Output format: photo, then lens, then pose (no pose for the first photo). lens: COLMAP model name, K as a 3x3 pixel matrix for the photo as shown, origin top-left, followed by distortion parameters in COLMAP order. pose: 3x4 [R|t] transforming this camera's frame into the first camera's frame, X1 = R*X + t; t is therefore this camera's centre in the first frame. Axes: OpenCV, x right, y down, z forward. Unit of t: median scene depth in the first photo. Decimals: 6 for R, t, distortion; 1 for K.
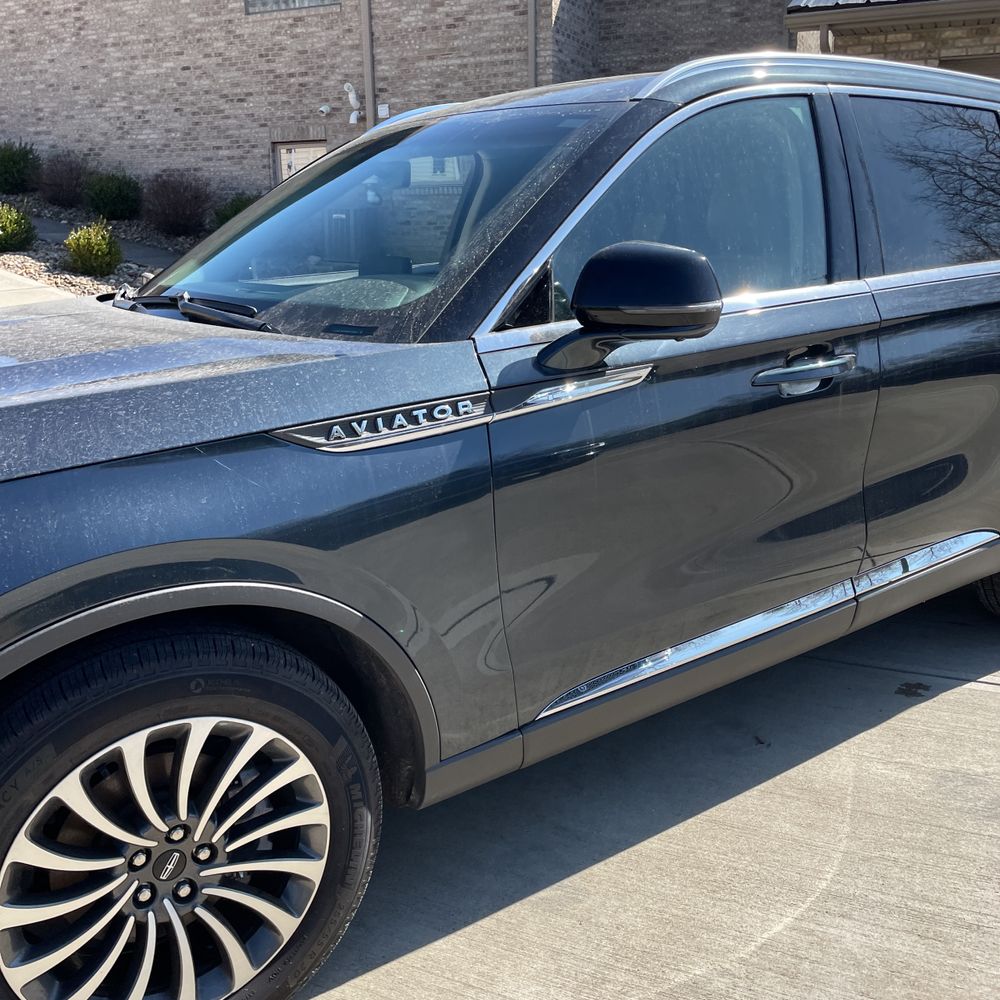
lens RADIAL K [[1006.1, 0, 496.6], [0, 1006.1, 503.7], [0, 0, 1]] dist [0.014774, 0.000000]
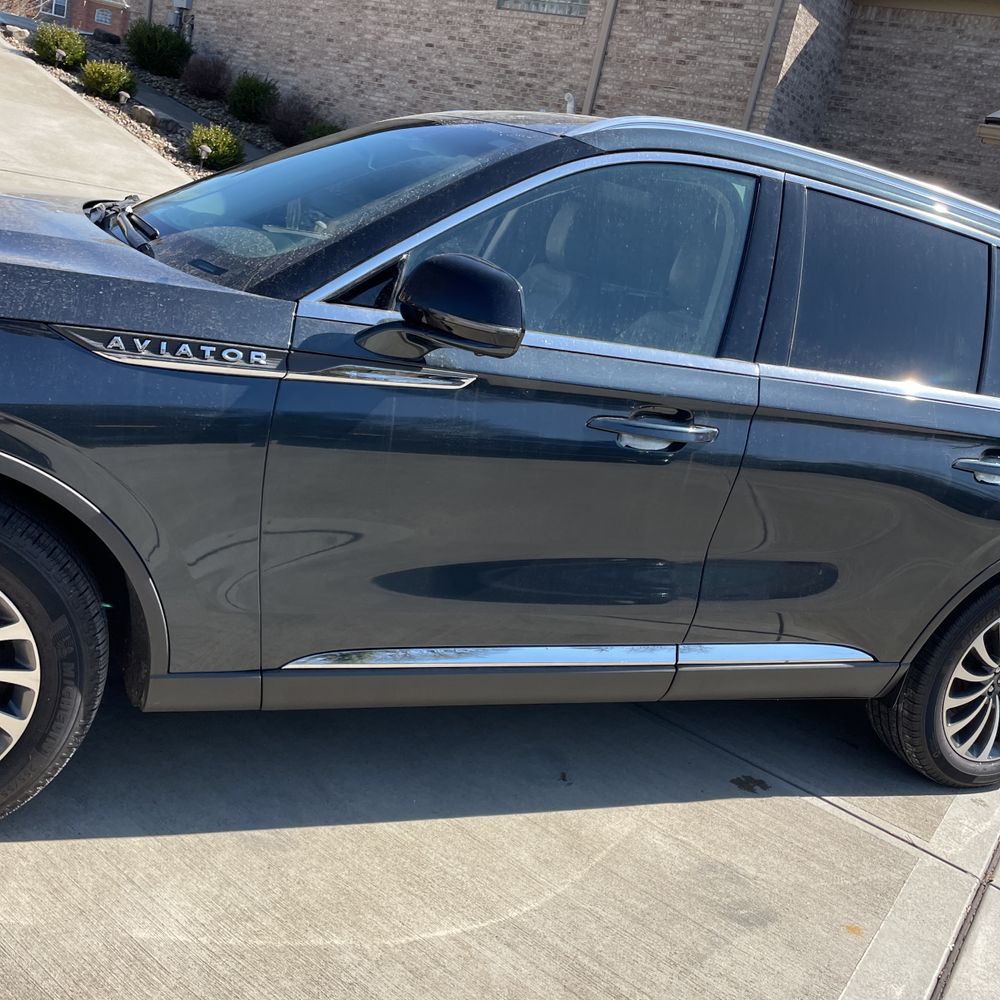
lens RADIAL K [[1006.1, 0, 523.1], [0, 1006.1, 497.0], [0, 0, 1]] dist [0.014774, 0.000000]
pose [[0.950506, 0.281020, -0.132538, 0.369422], [-0.284257, 0.958731, -0.005778, -0.023721], [0.125445, 0.043167, 0.991161, -0.026675]]
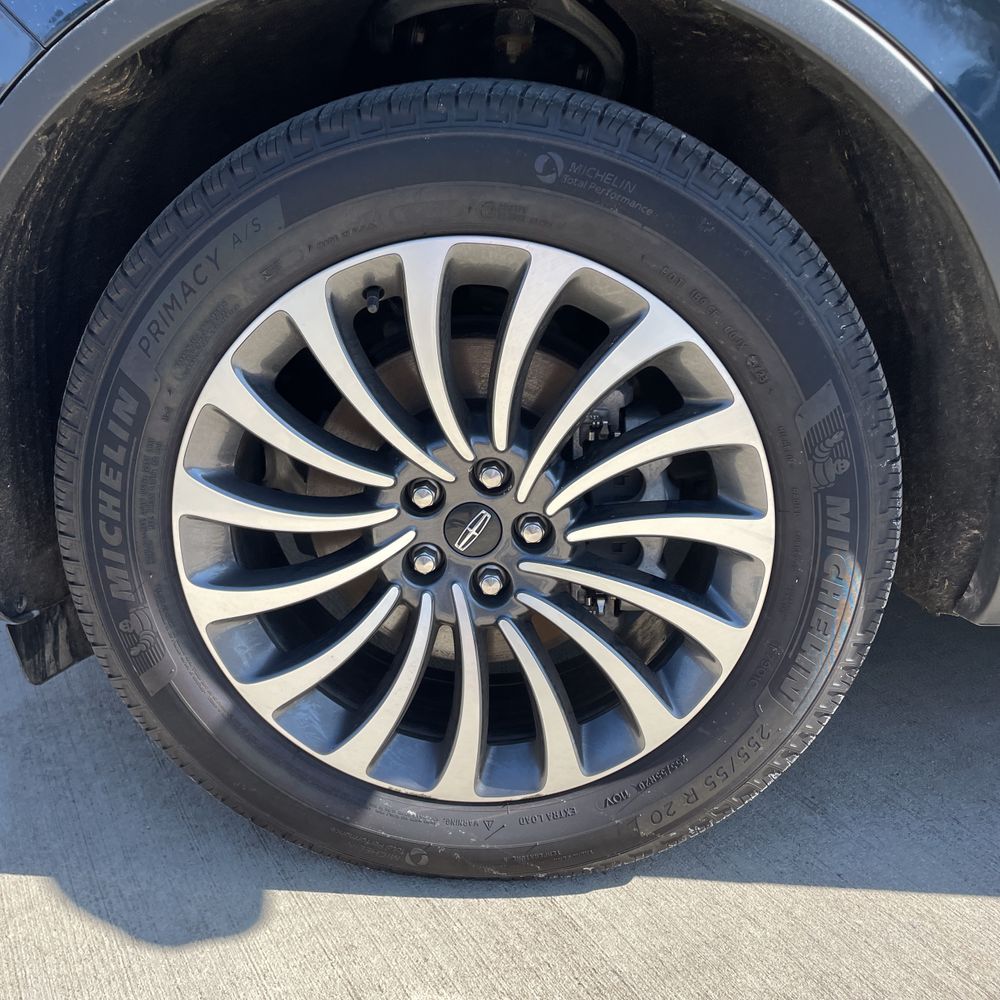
lens RADIAL K [[1006.1, 0, 495.7], [0, 1006.1, 483.7], [0, 0, 1]] dist [0.014774, 0.000000]
pose [[0.790181, 0.215728, -0.573651, 0.004660], [-0.191310, 0.976054, 0.103533, 0.222411], [0.582249, 0.027935, 0.812530, 0.447199]]
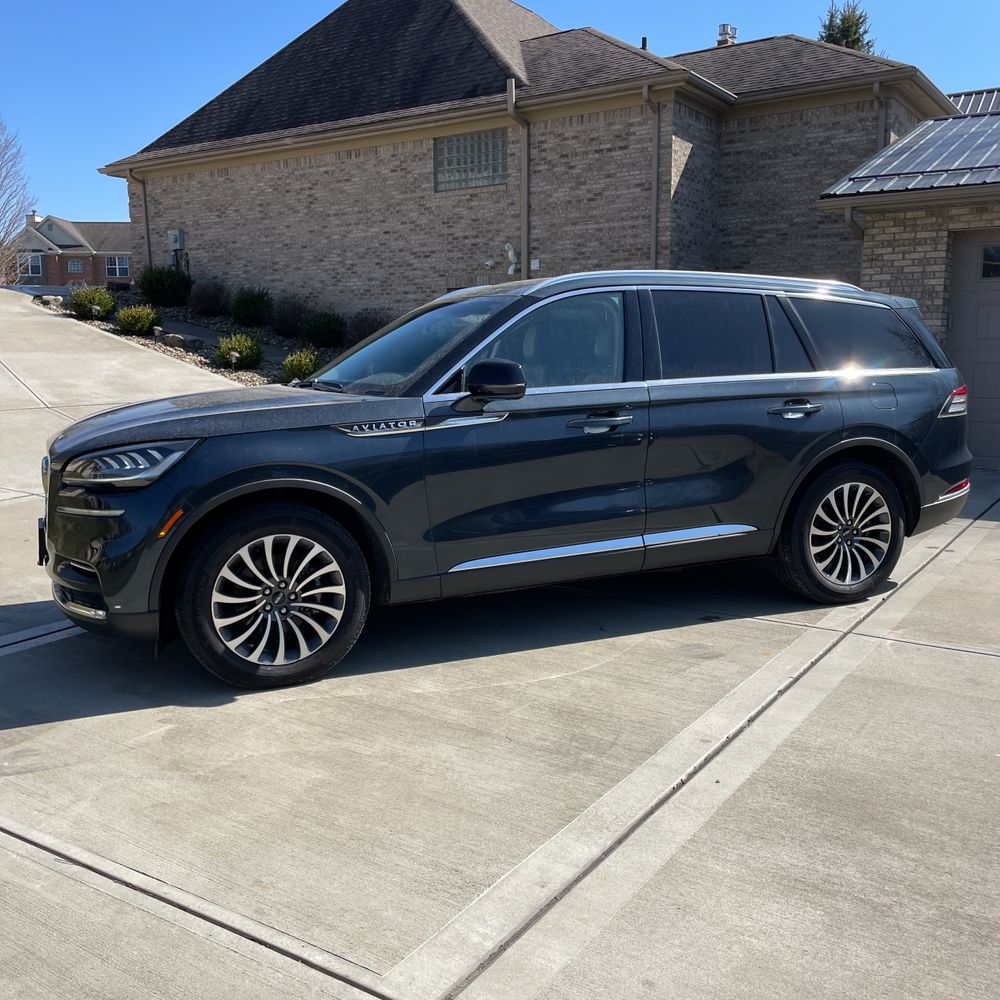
lens RADIAL K [[1006.1, 0, 502.9], [0, 1006.1, 496.1], [0, 0, 1]] dist [0.014774, 0.000000]
pose [[0.982351, 0.038937, -0.182947, 0.544861], [-0.062498, 0.990206, -0.124845, 0.315239], [0.176294, 0.134075, 0.975164, -1.114787]]
